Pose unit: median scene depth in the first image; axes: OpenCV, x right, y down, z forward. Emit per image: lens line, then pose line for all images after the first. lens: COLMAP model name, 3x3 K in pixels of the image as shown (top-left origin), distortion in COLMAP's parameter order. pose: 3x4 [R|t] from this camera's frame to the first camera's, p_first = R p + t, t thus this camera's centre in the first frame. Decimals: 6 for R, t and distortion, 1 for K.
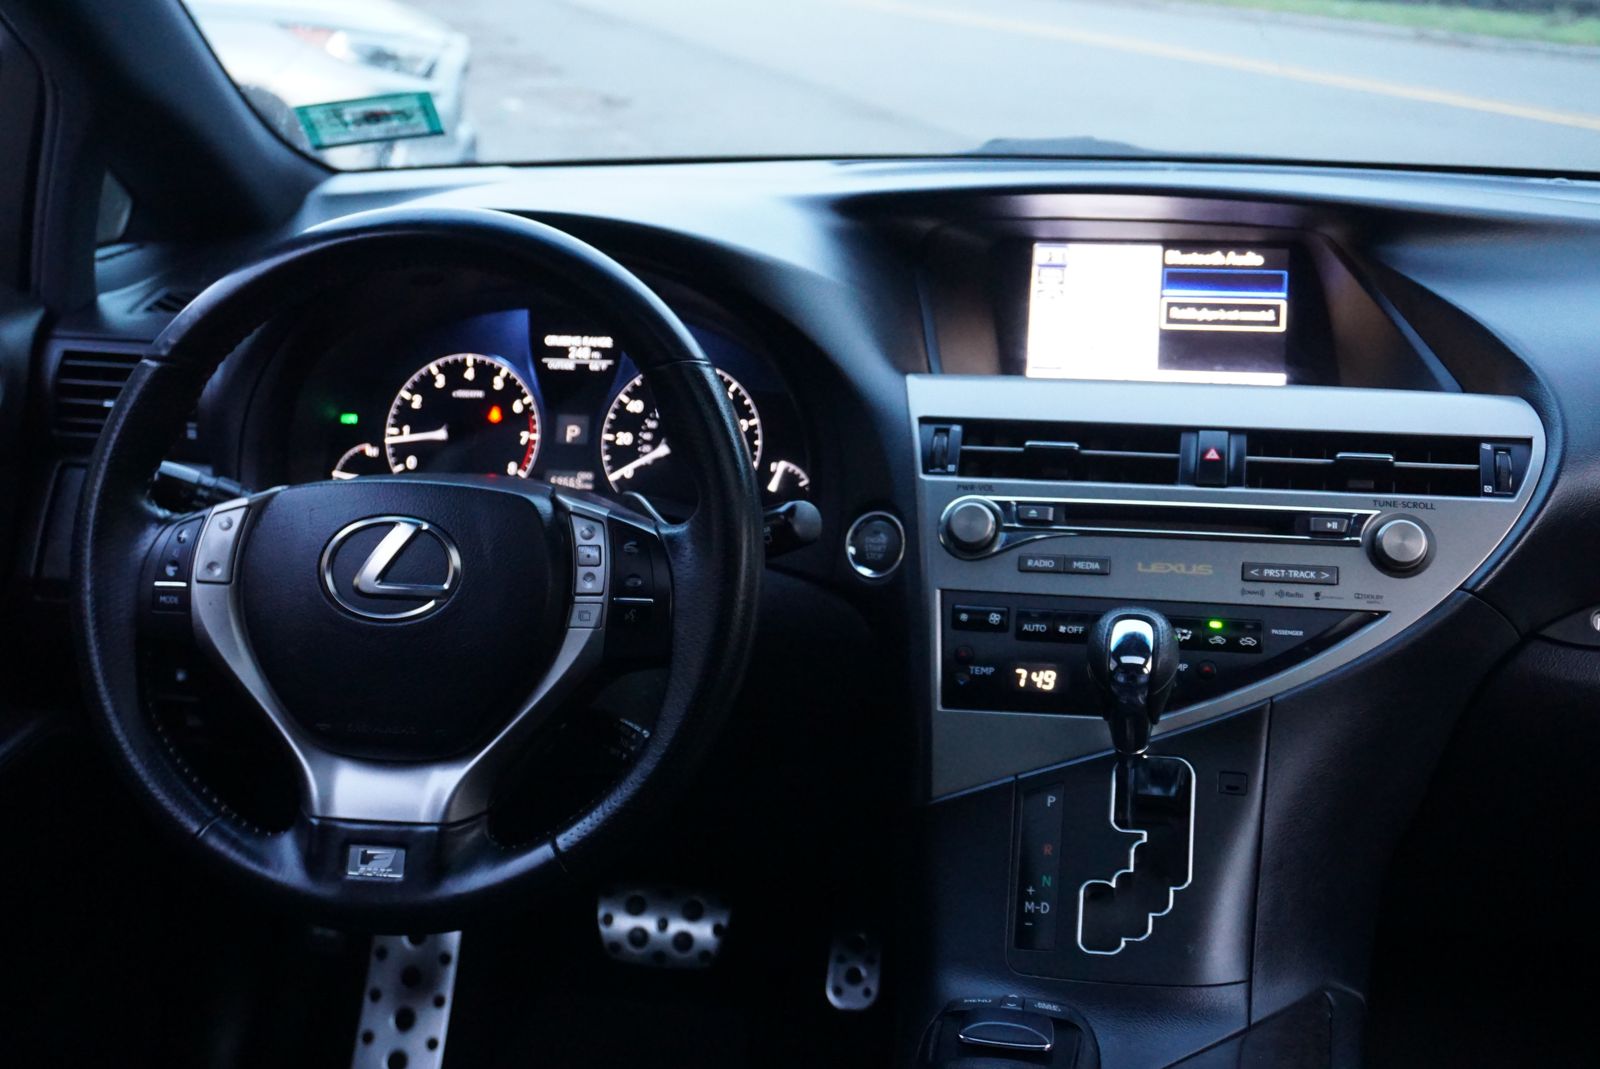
lens RADIAL K [[1888.9, 0, 799.0], [0, 1888.9, 541.1], [0, 0, 1]] dist [0.009090, 0.000000]
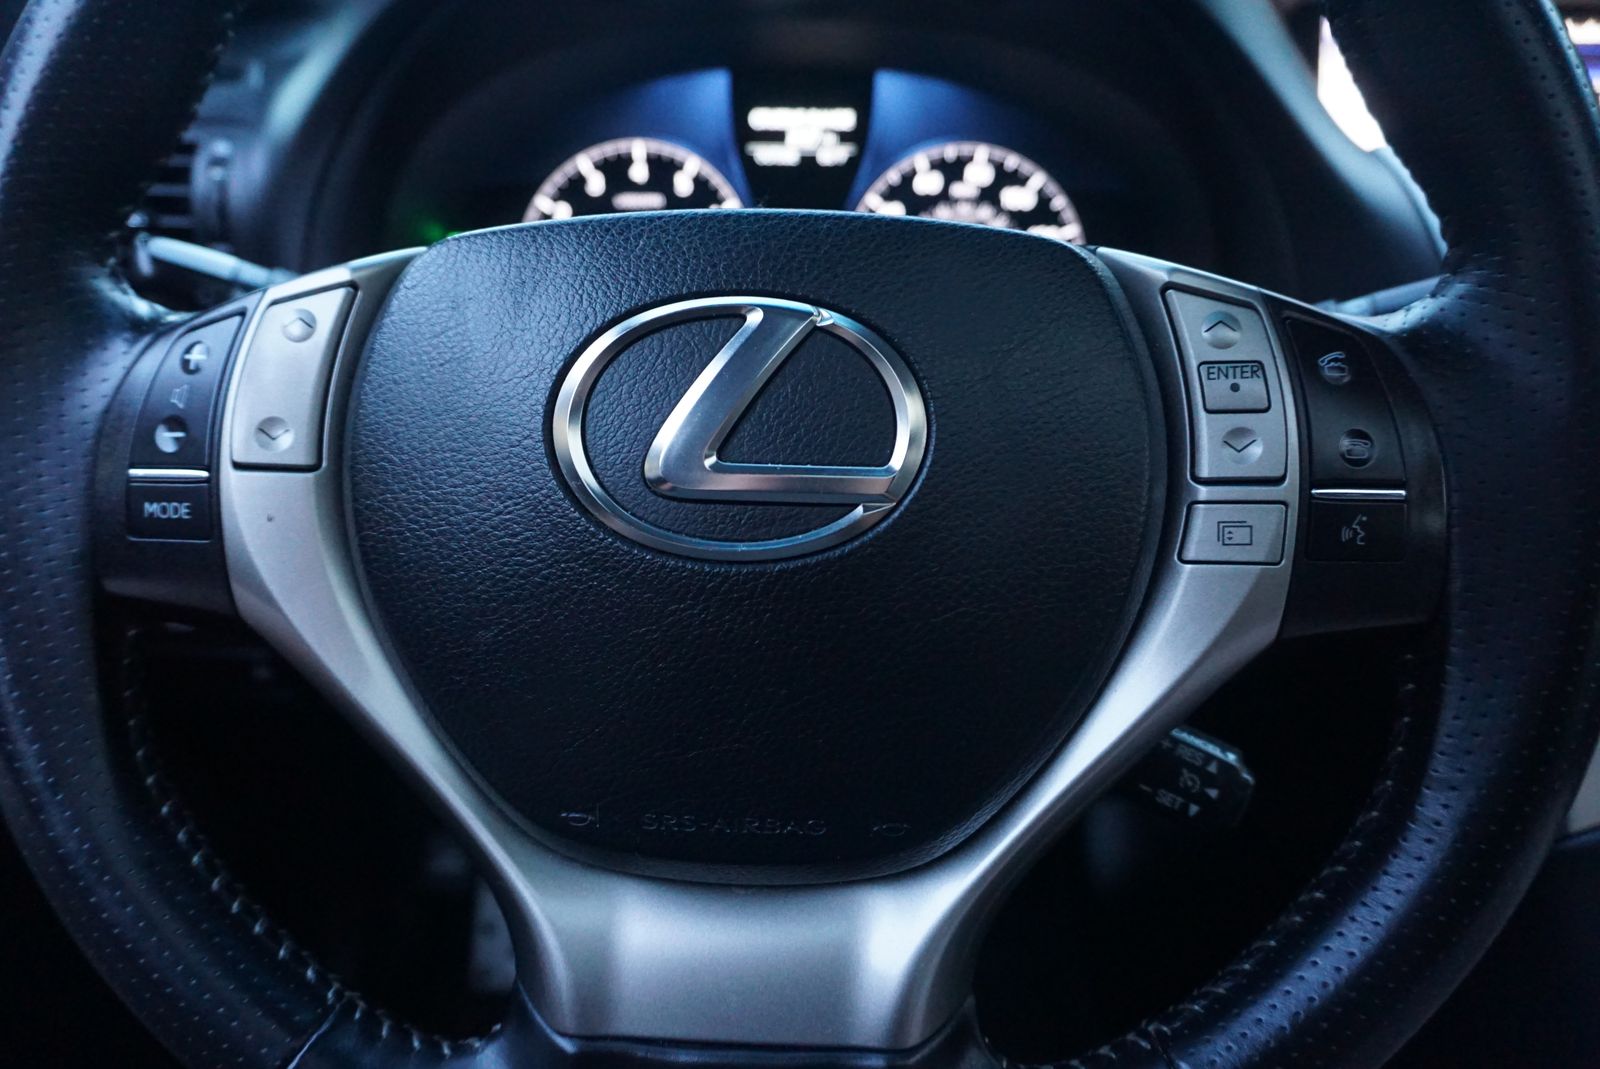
lens RADIAL K [[1114.8, 0, 770.6], [0, 1114.8, 531.9], [0, 0, 1]] dist [-0.051365, 0.006906]
pose [[0.990997, -0.032407, 0.129904, -0.202587], [0.024379, 0.997721, 0.062920, 0.020302], [-0.131647, -0.059187, 0.989528, 0.645557]]
